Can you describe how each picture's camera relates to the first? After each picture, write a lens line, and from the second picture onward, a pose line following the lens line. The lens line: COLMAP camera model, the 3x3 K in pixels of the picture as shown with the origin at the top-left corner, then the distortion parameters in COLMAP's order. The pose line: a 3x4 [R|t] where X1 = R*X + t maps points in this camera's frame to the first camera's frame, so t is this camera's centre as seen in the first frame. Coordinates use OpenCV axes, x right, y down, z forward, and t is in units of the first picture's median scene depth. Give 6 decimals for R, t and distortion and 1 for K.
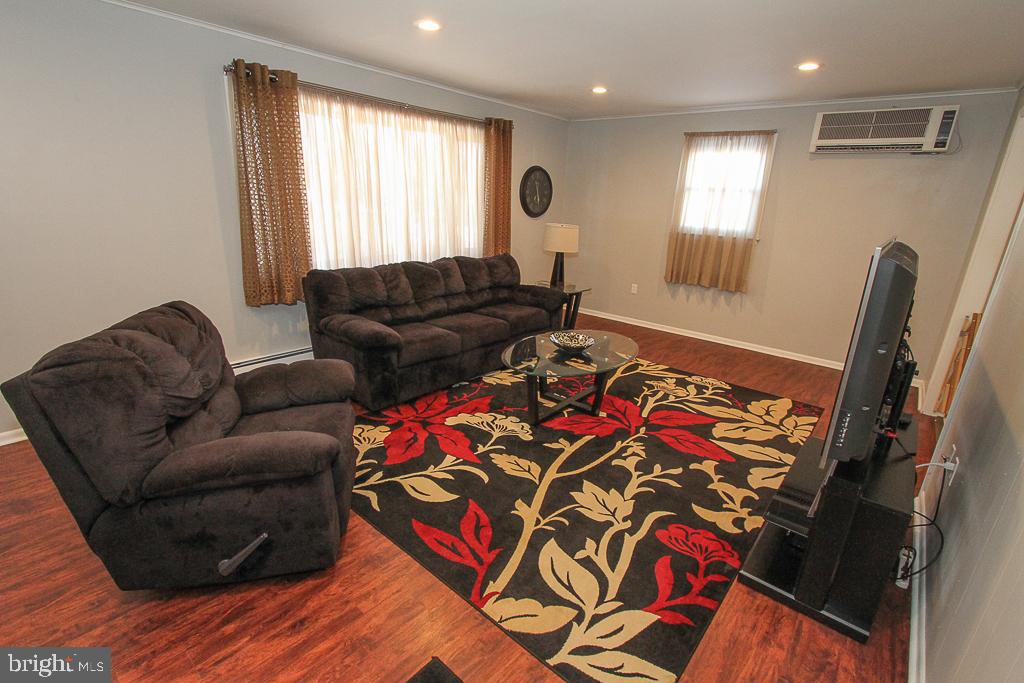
lens RADIAL K [[470.6, 0, 519.1], [0, 470.6, 342.8], [0, 0, 1]] dist [-0.016306, 0.000124]
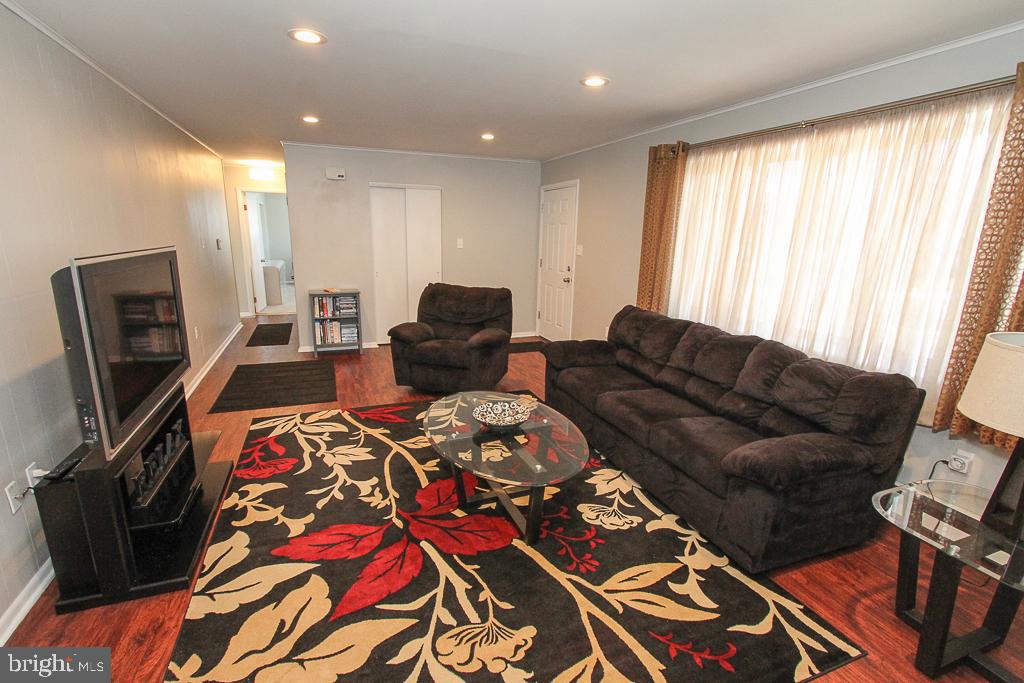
lens RADIAL K [[470.6, 0, 515.1], [0, 470.6, 346.0], [0, 0, 1]] dist [-0.016306, 0.000124]
pose [[-0.466888, 0.153360, -0.870917, 0.954433], [-0.304807, 0.896588, 0.321283, -0.454365], [0.830126, 0.415464, -0.371861, 1.581652]]
